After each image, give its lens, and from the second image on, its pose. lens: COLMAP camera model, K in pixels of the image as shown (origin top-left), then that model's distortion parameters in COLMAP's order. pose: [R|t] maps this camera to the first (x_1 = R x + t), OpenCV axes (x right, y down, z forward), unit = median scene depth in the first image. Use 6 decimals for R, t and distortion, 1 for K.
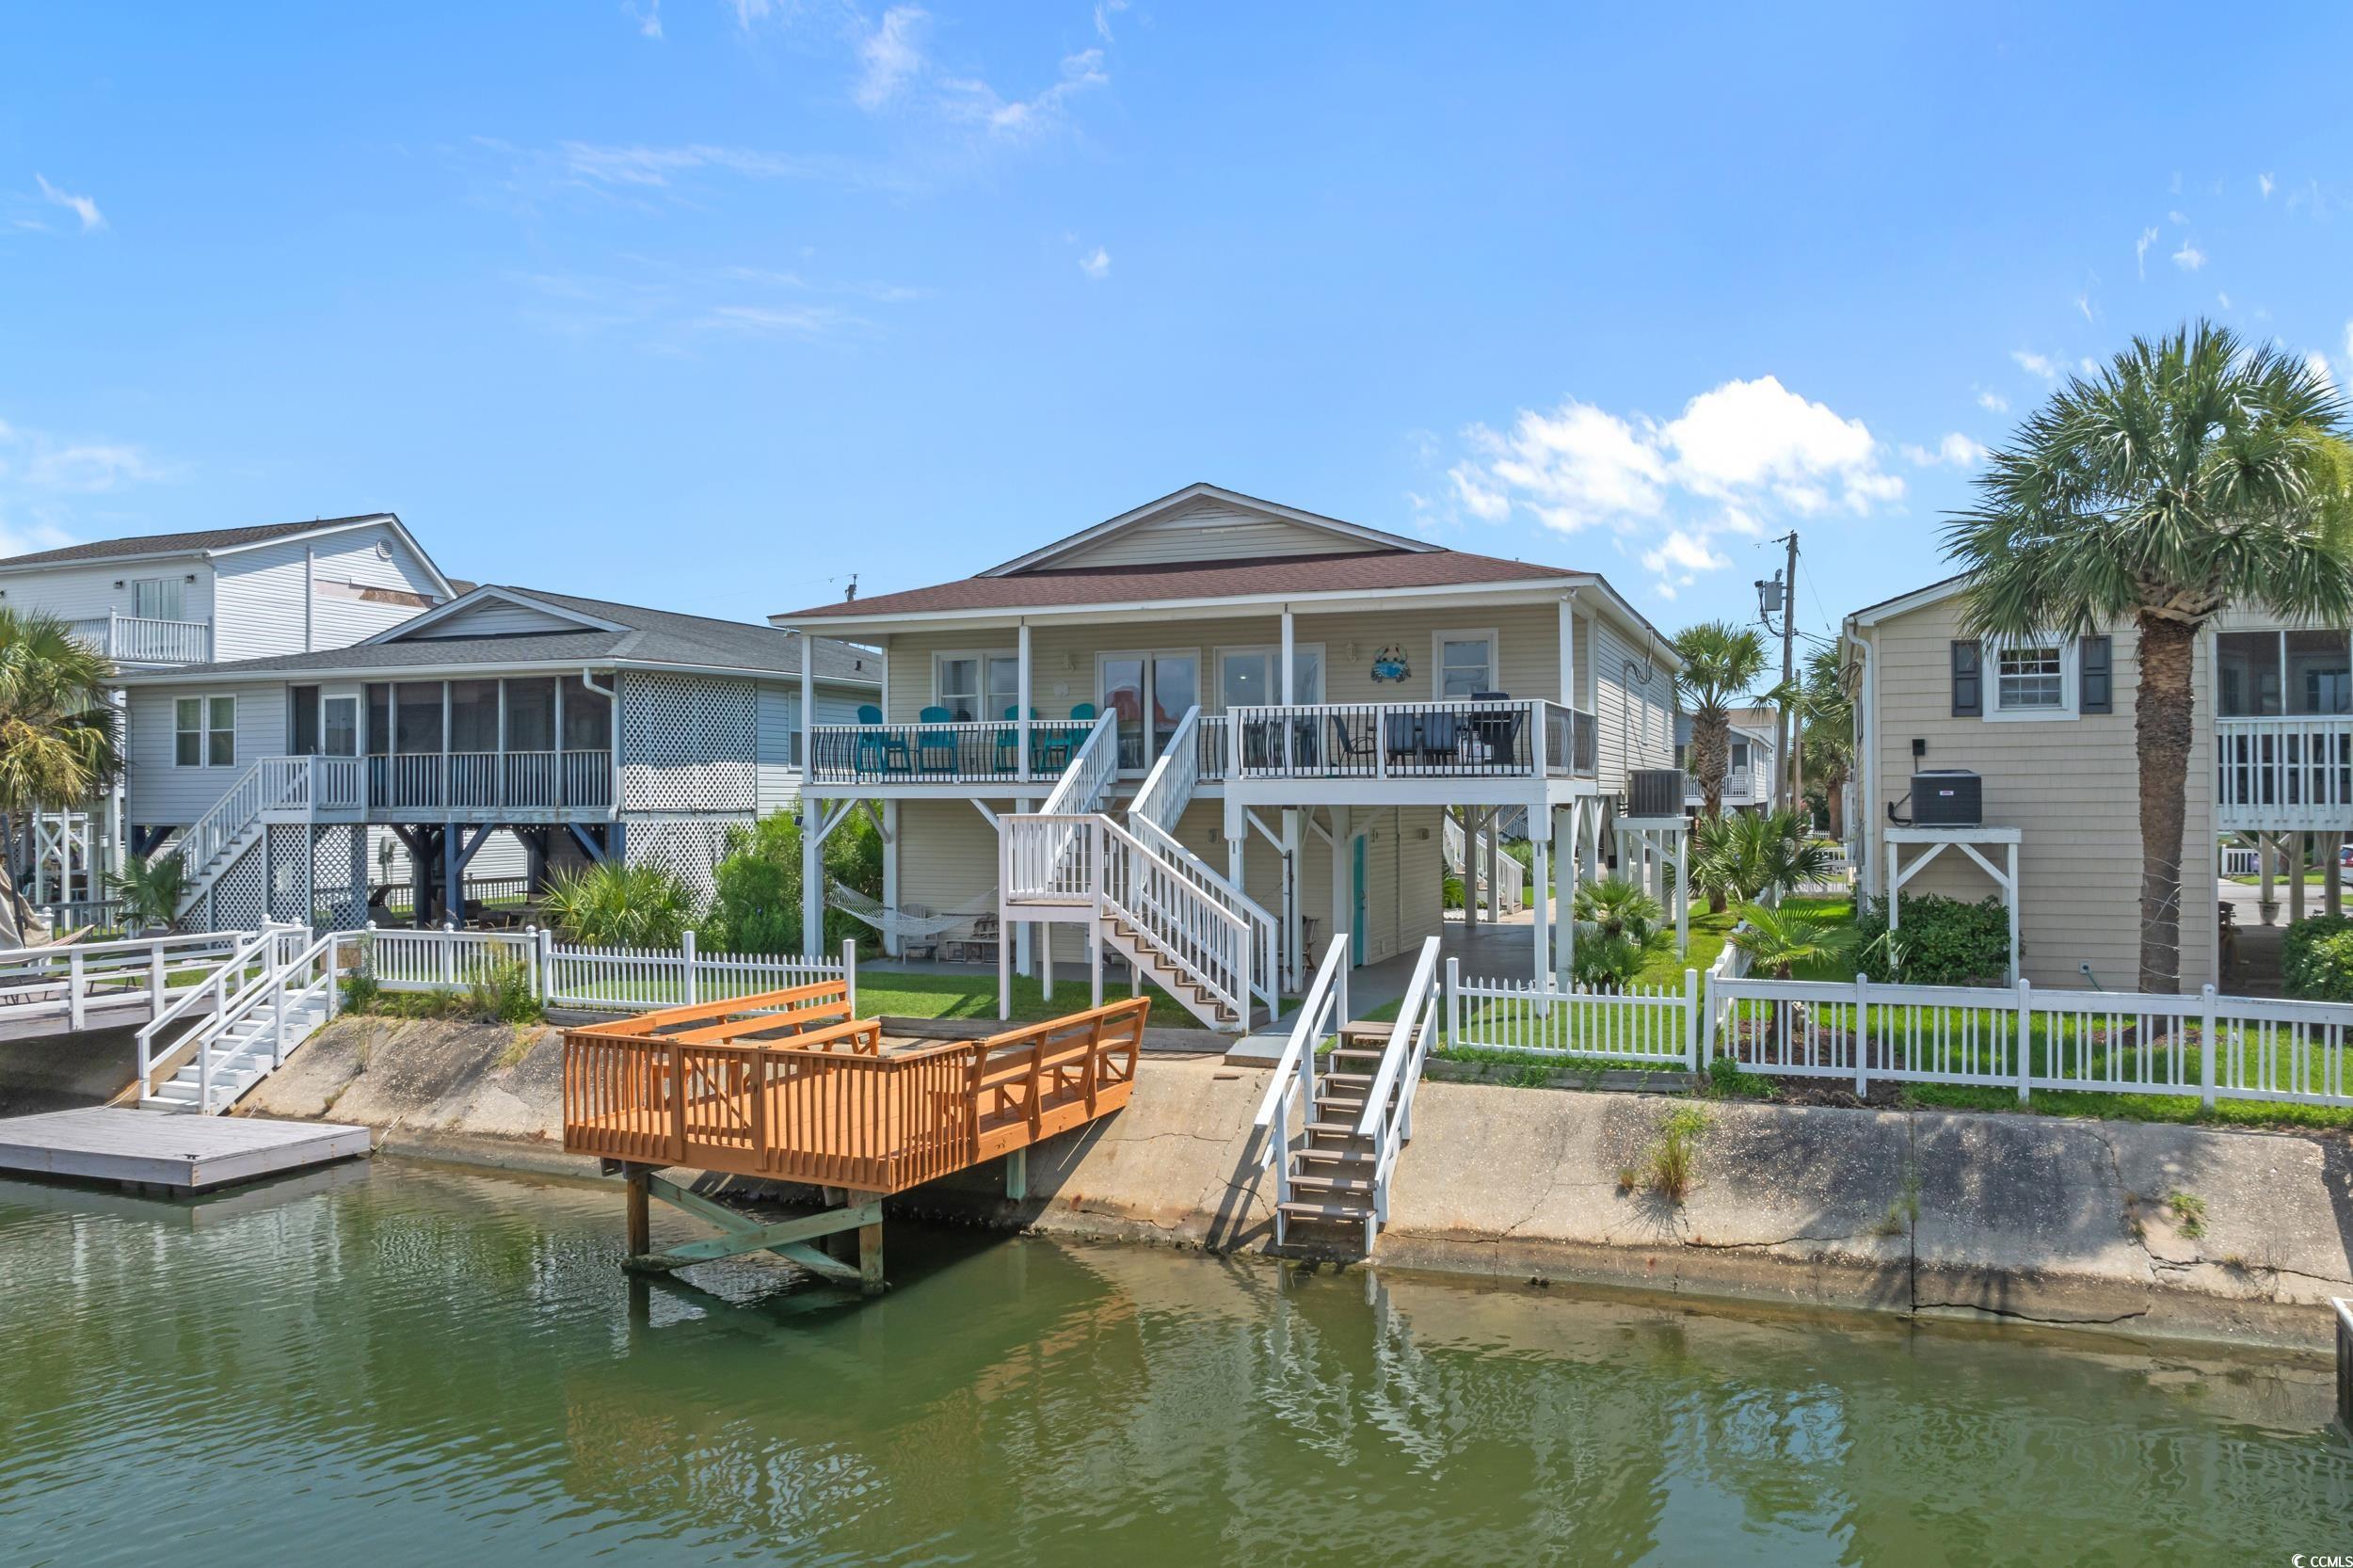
lens RADIAL K [[1645.5, 0, 1176.5], [0, 1645.5, 784.0], [0, 0, 1]] dist [-0.071214, 0.033168]
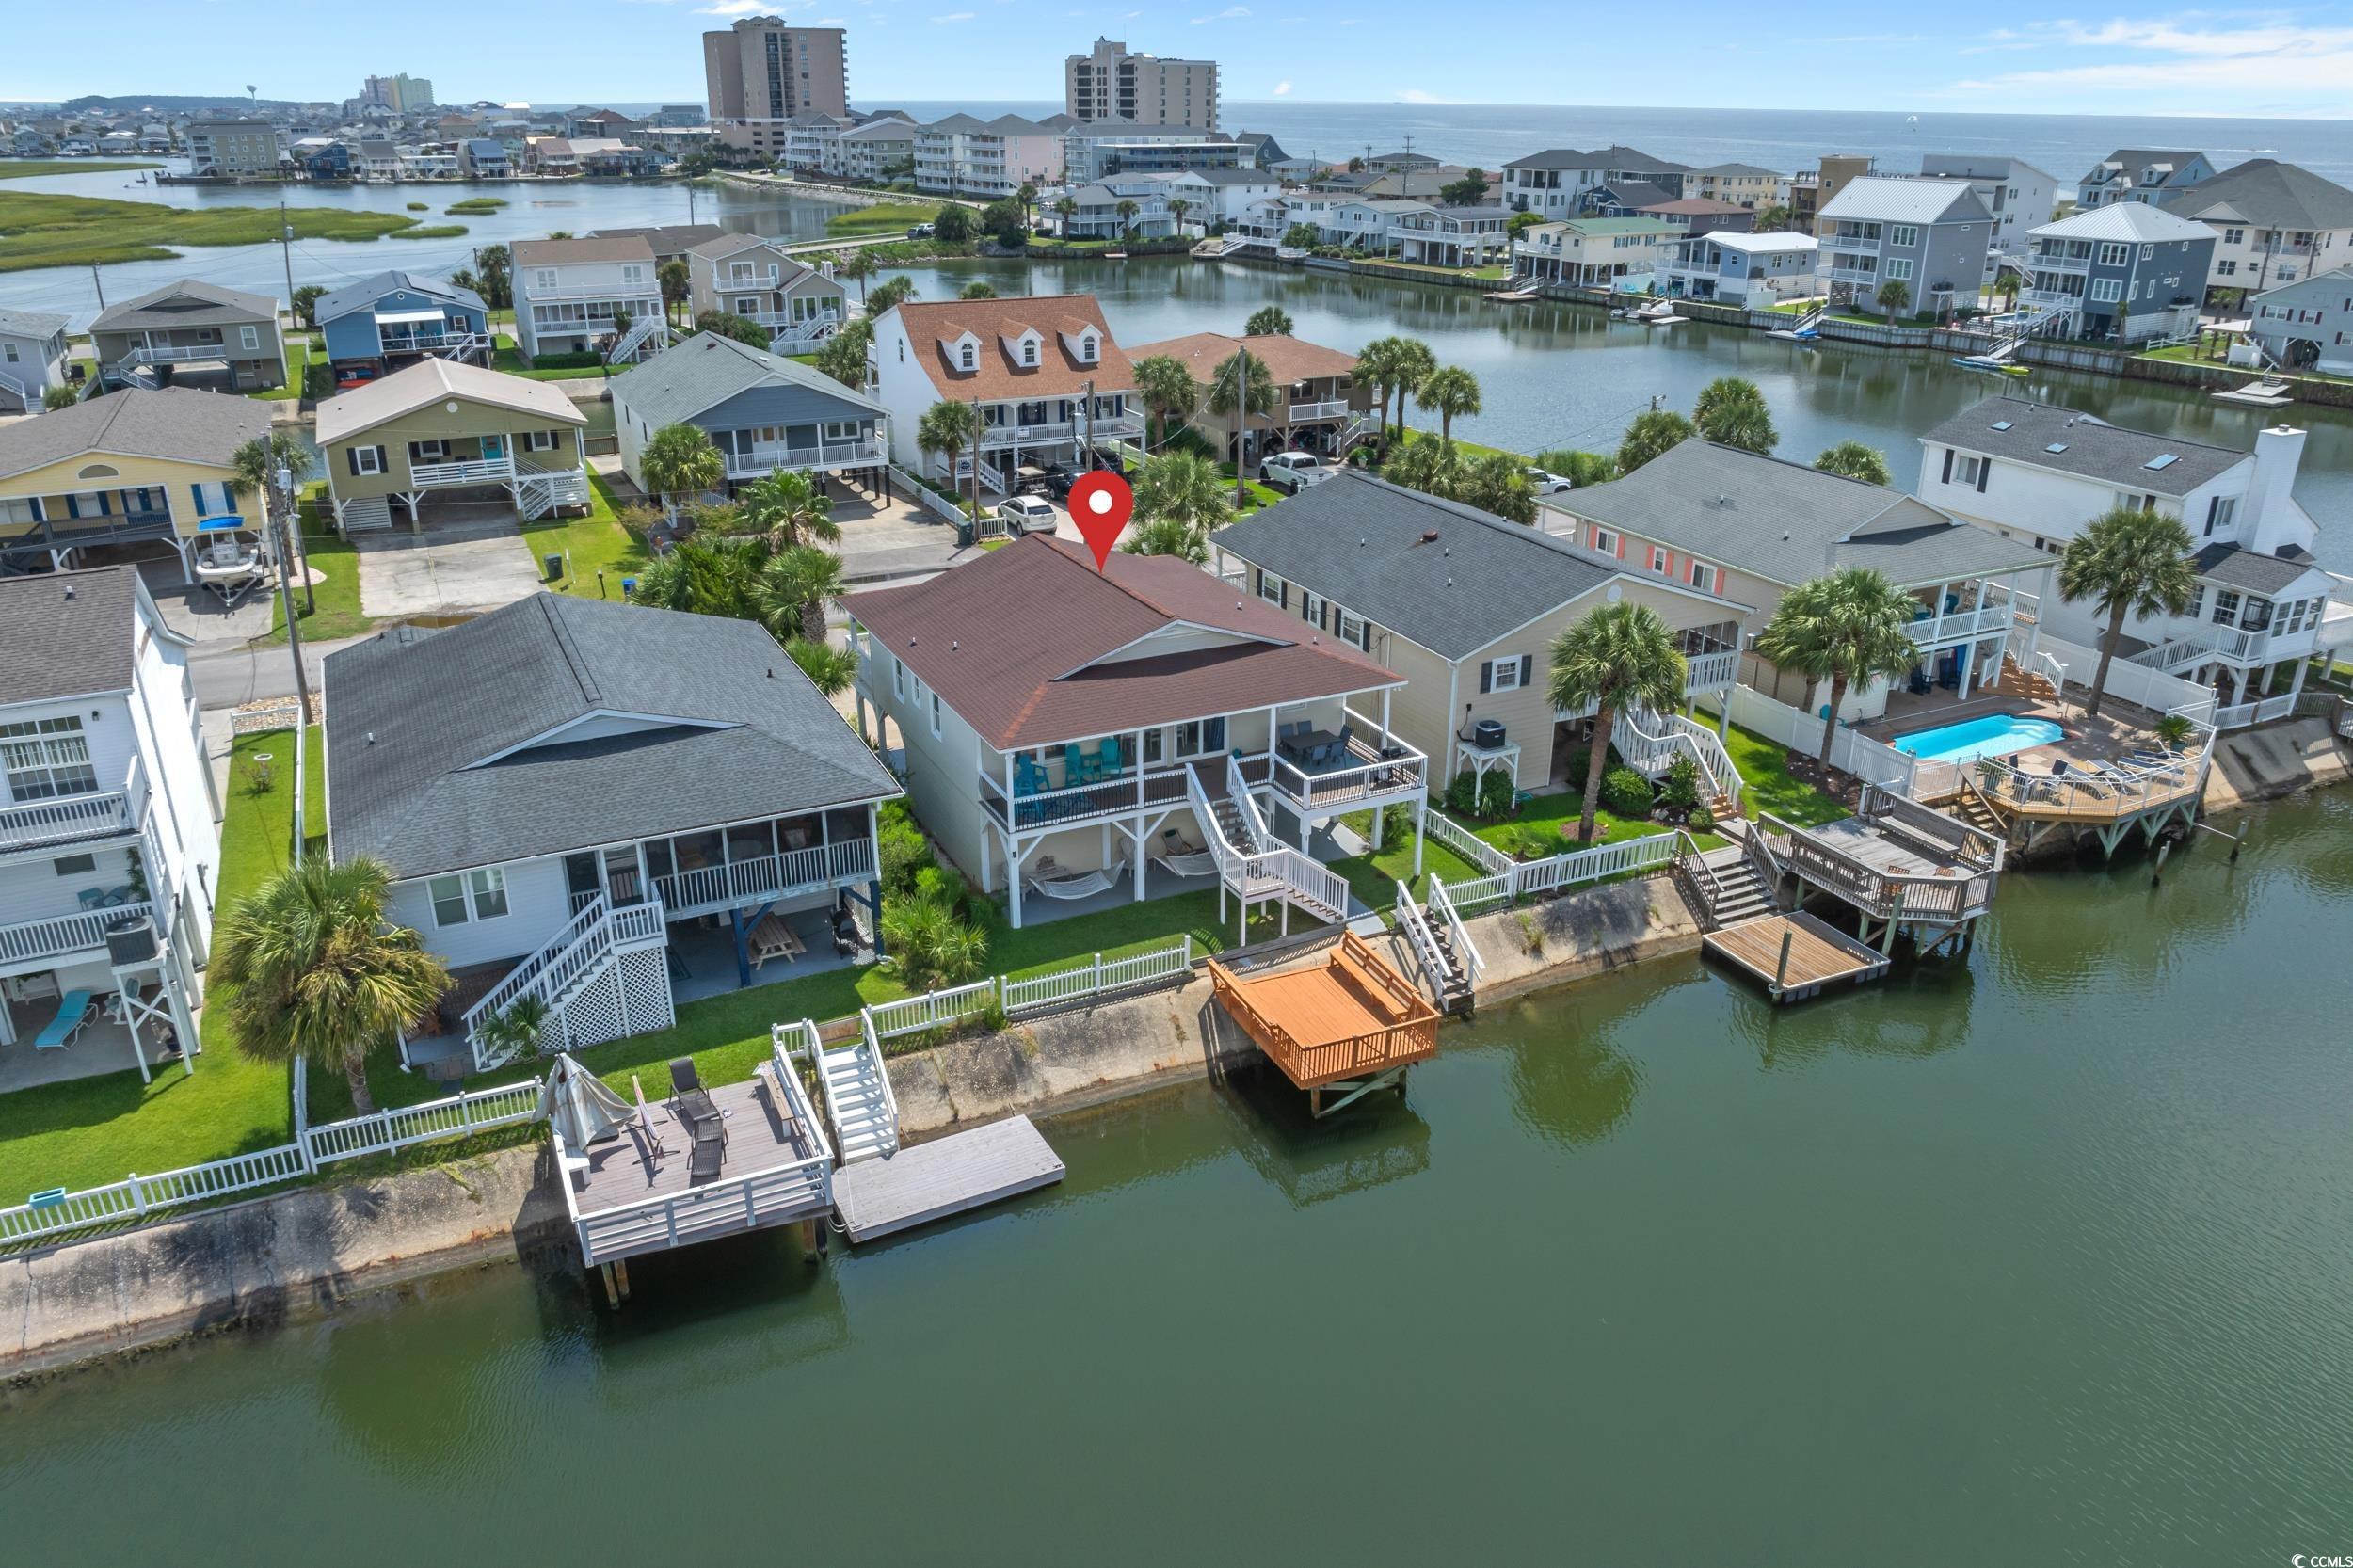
lens RADIAL K [[1645.5, 0, 1176.5], [0, 1645.5, 784.0], [0, 0, 1]] dist [-0.071214, 0.033168]
pose [[0.679140, -0.277860, 0.679384, -1.827567], [-0.005154, 0.923752, 0.382956, -1.021764], [-0.733990, -0.263582, 0.625925, -0.267039]]
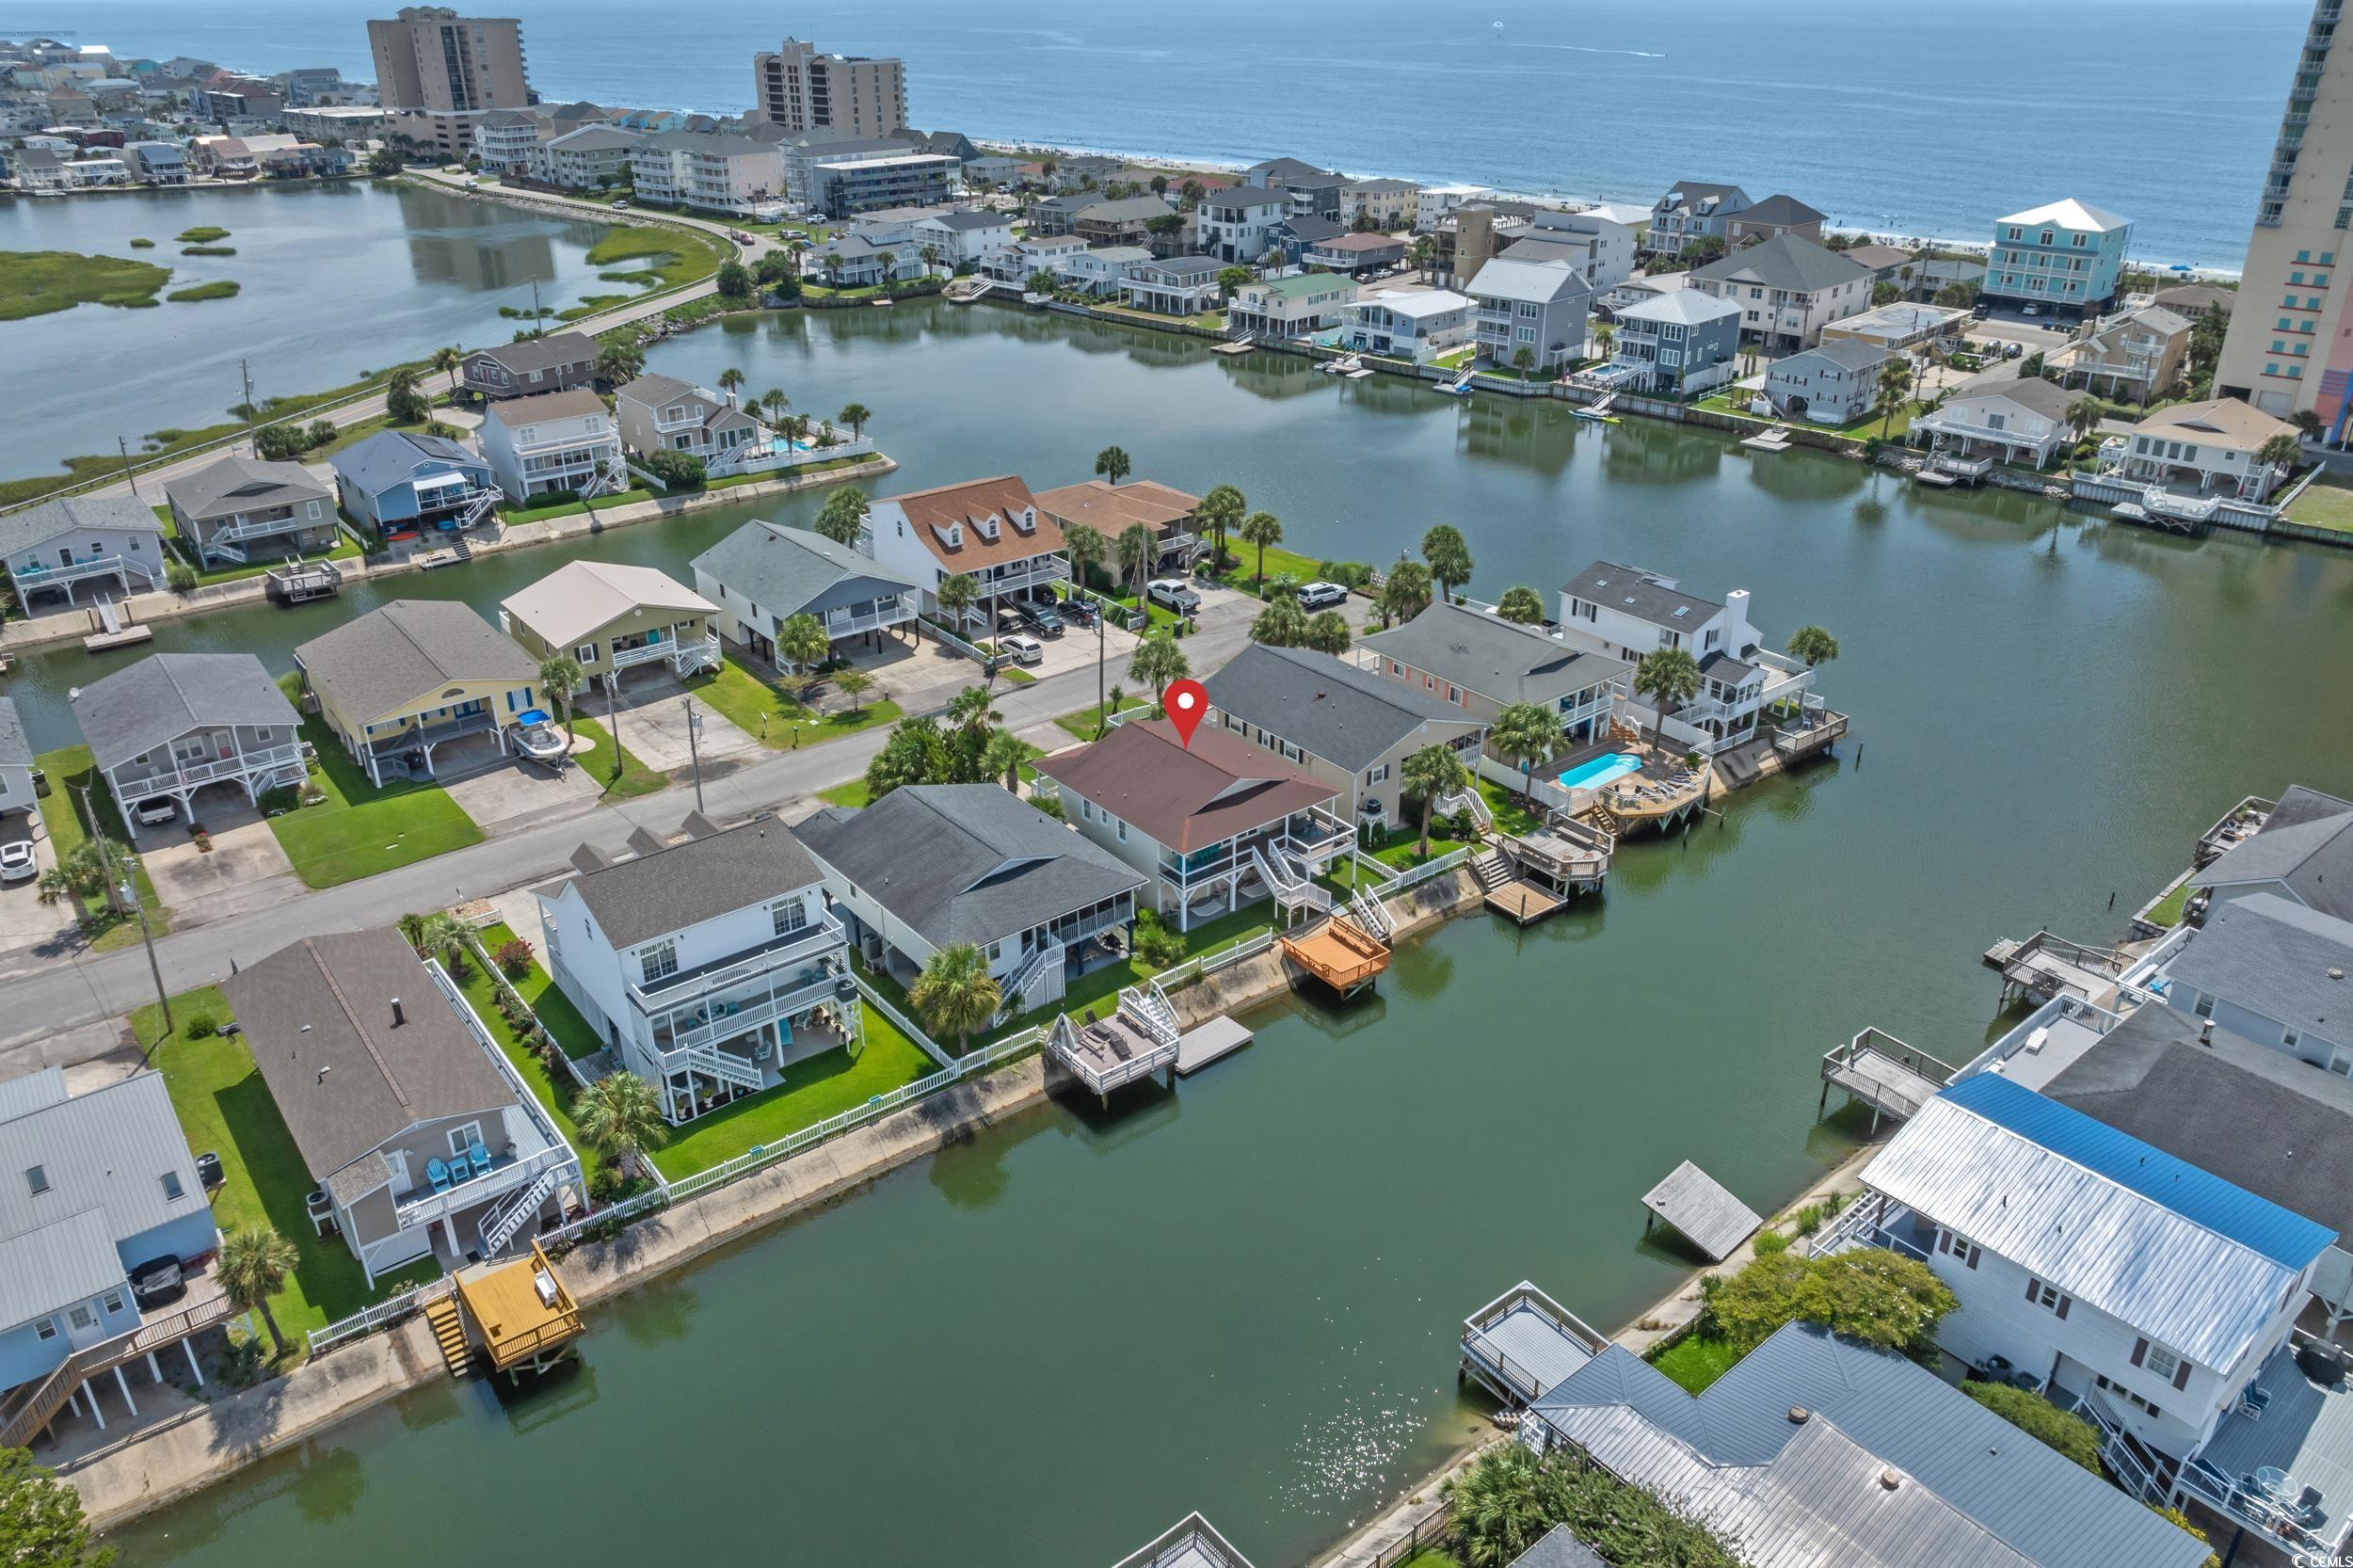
lens RADIAL K [[1645.5, 0, 1176.5], [0, 1645.5, 784.0], [0, 0, 1]] dist [-0.071214, 0.033168]
pose [[0.504825, -0.377567, 0.776270, -4.383806], [0.000674, 0.899443, 0.437038, -2.659505], [-0.863222, -0.220104, 0.454316, -0.893860]]
